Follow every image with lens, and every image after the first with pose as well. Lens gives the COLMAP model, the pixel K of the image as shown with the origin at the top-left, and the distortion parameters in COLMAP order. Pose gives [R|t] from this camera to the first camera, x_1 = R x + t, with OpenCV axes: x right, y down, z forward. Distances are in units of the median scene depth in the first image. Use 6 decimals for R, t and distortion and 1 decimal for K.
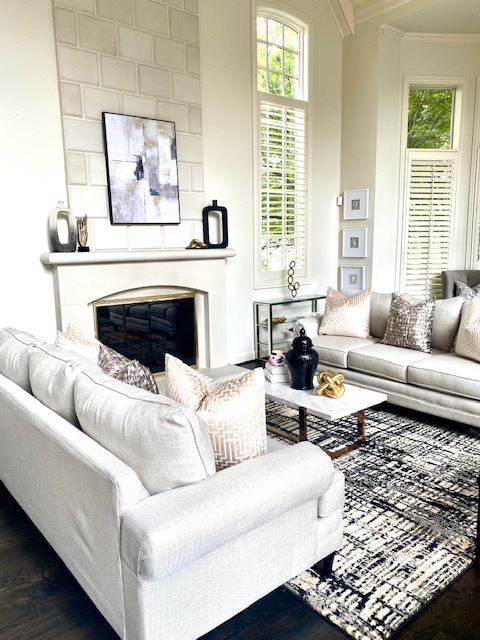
lens RADIAL K [[487.3, 0, 240.0], [0, 487.3, 320.0], [0, 0, 1]] dist [0.042816, -0.042092]
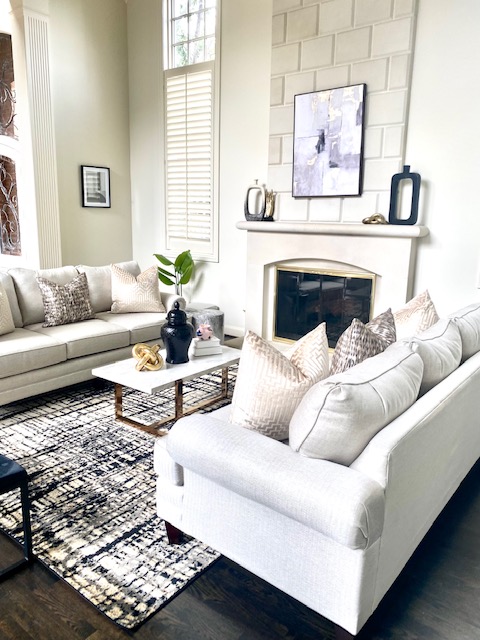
lens RADIAL K [[491.5, 0, 240.6], [0, 491.5, 307.3], [0, 0, 1]] dist [0.035408, -0.002577]
pose [[0.205947, 0.203784, -0.957109, 1.056497], [-0.181817, 0.969014, 0.167196, -0.154215], [0.961524, 0.139585, 0.236617, 0.843798]]
